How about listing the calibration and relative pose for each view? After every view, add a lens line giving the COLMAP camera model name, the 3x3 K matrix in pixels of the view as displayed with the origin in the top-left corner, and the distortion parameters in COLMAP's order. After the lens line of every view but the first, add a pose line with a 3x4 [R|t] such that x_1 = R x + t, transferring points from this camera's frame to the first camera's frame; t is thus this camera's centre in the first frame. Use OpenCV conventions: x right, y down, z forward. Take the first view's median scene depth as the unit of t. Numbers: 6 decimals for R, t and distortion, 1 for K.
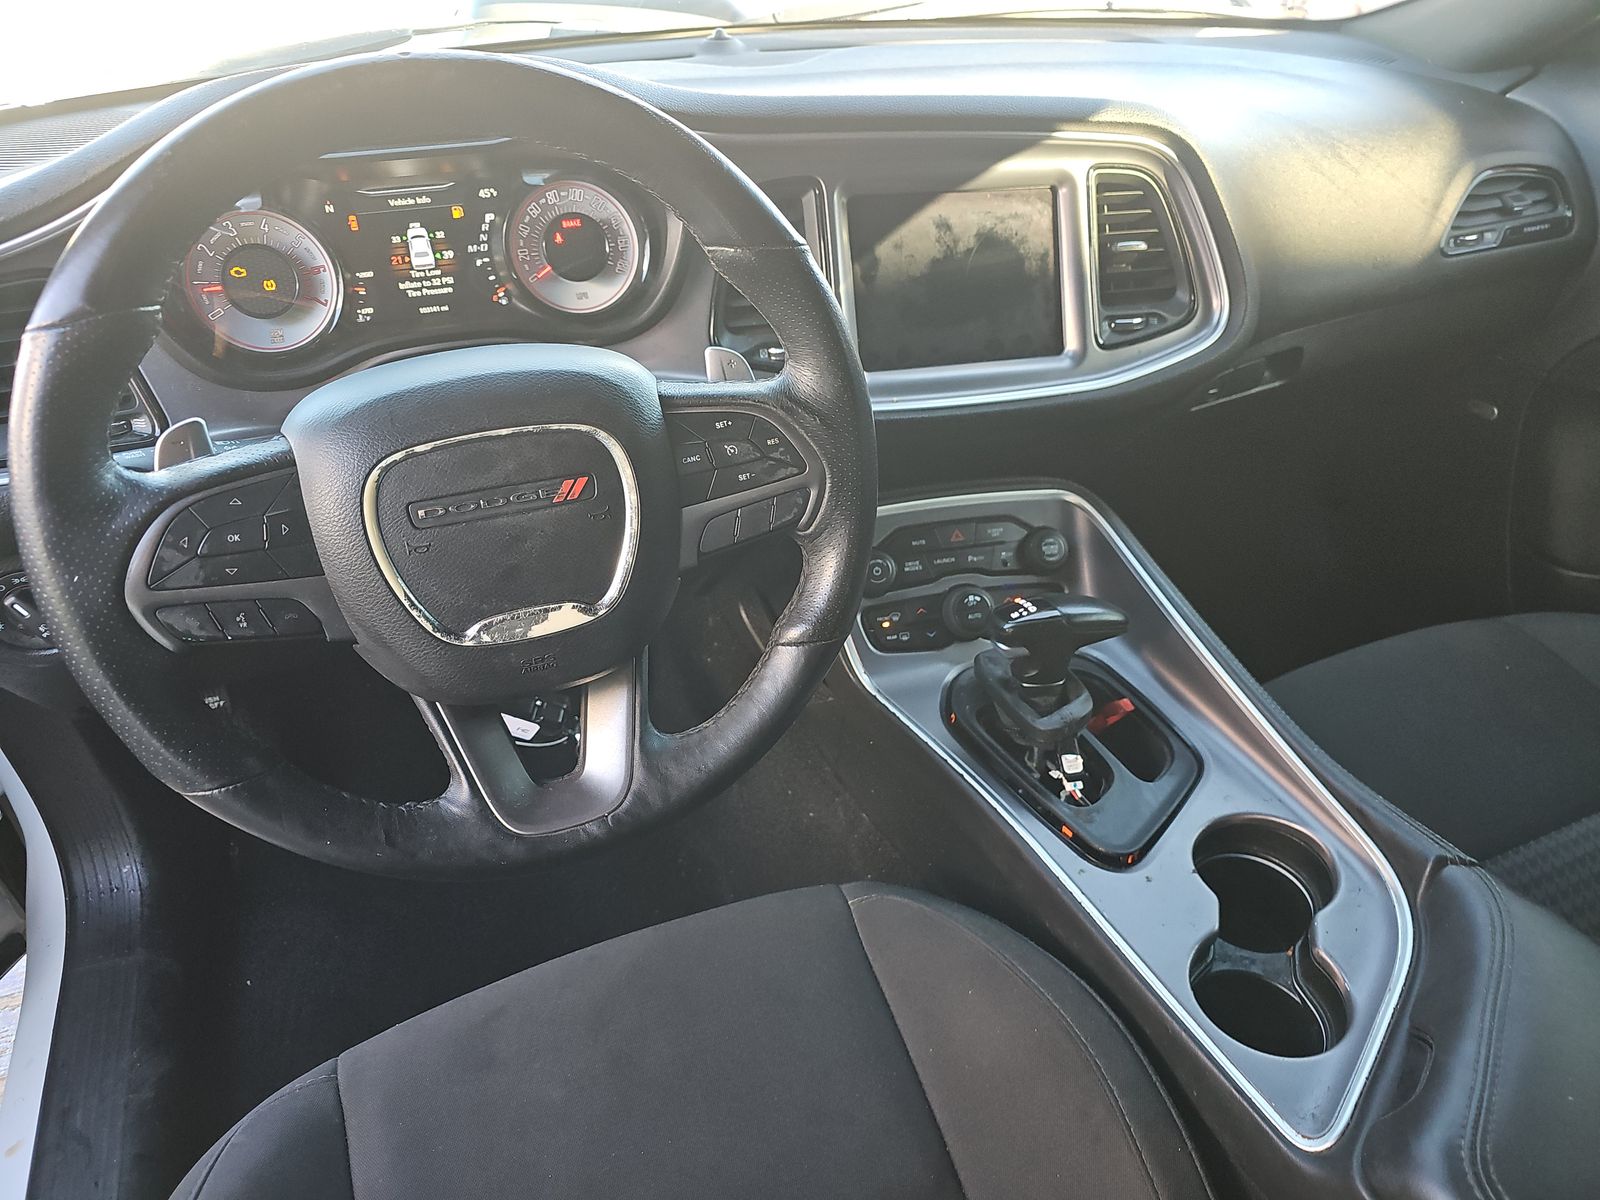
lens RADIAL K [[1078.6, 0, 825.5], [0, 1078.6, 596.2], [0, 0, 1]] dist [0.031507, -0.059407]
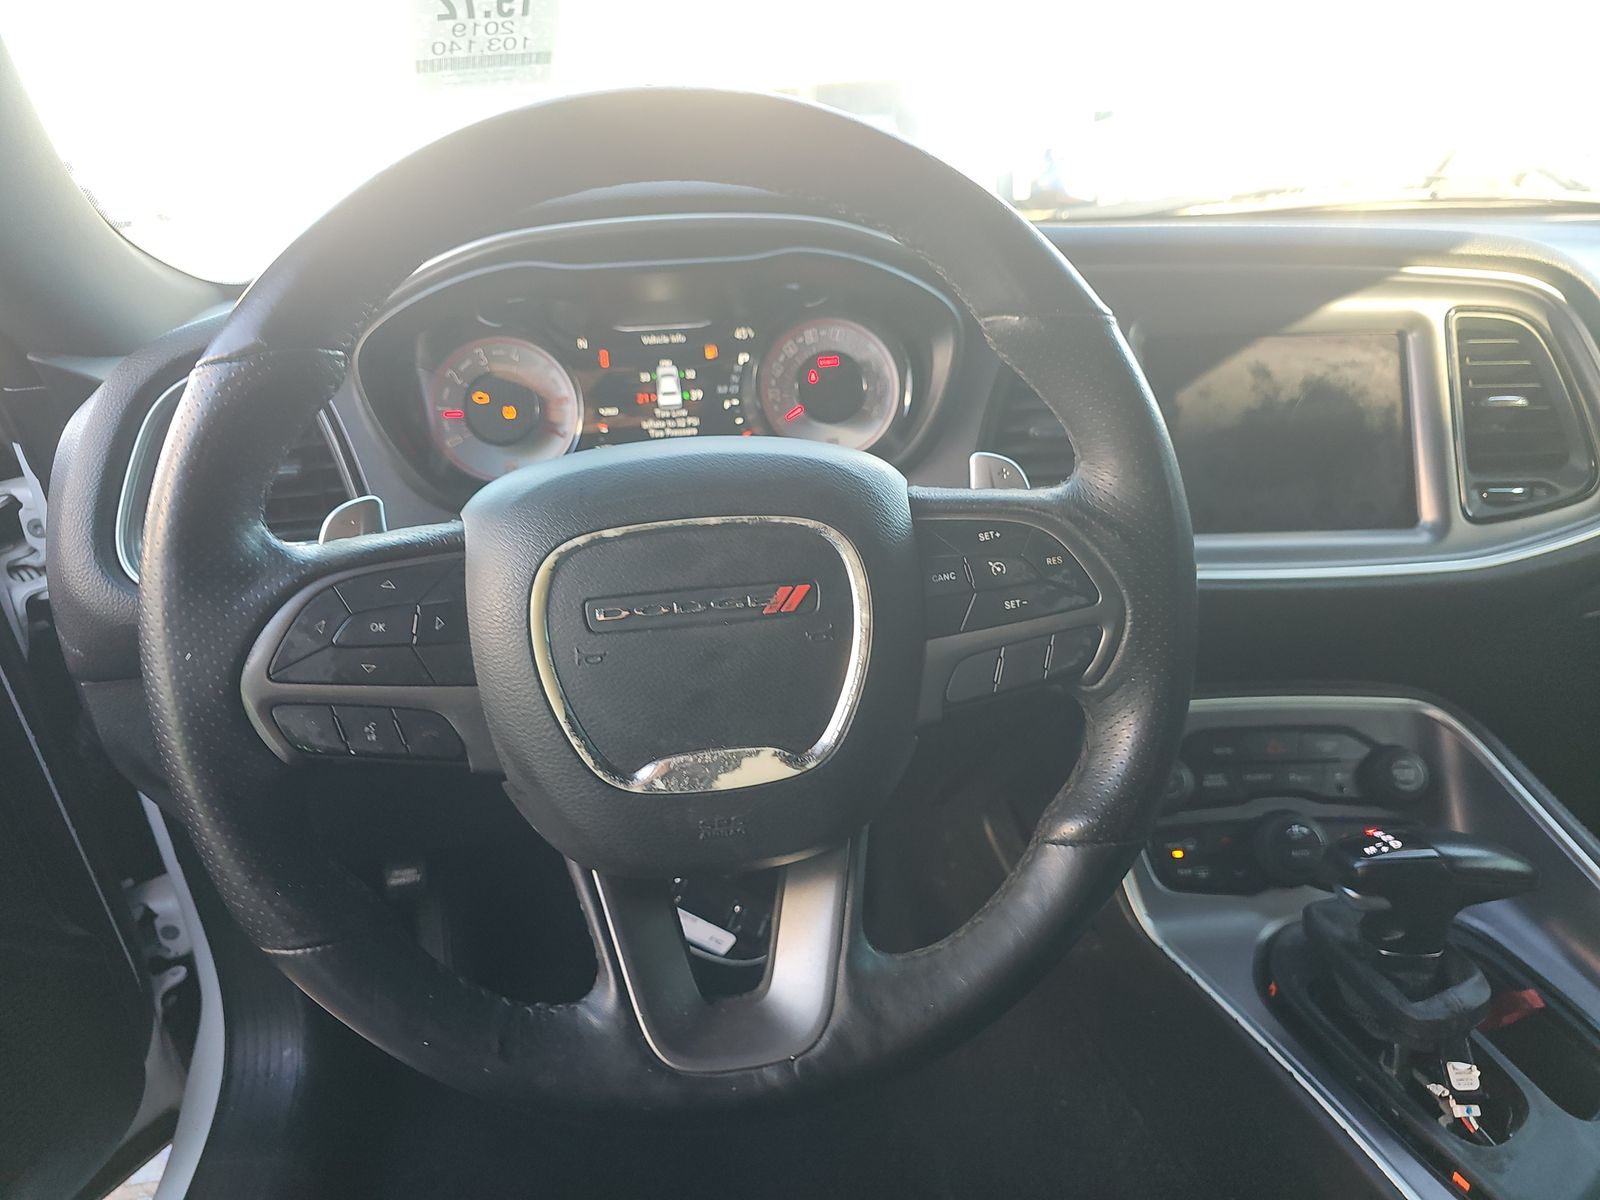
lens RADIAL K [[1078.6, 0, 825.5], [0, 1078.6, 596.2], [0, 0, 1]] dist [0.031507, -0.059407]
pose [[0.972885, 0.043019, -0.227254, -0.025000], [-0.093488, 0.971850, -0.216257, 0.046090], [0.211554, 0.231638, 0.949520, 0.200855]]
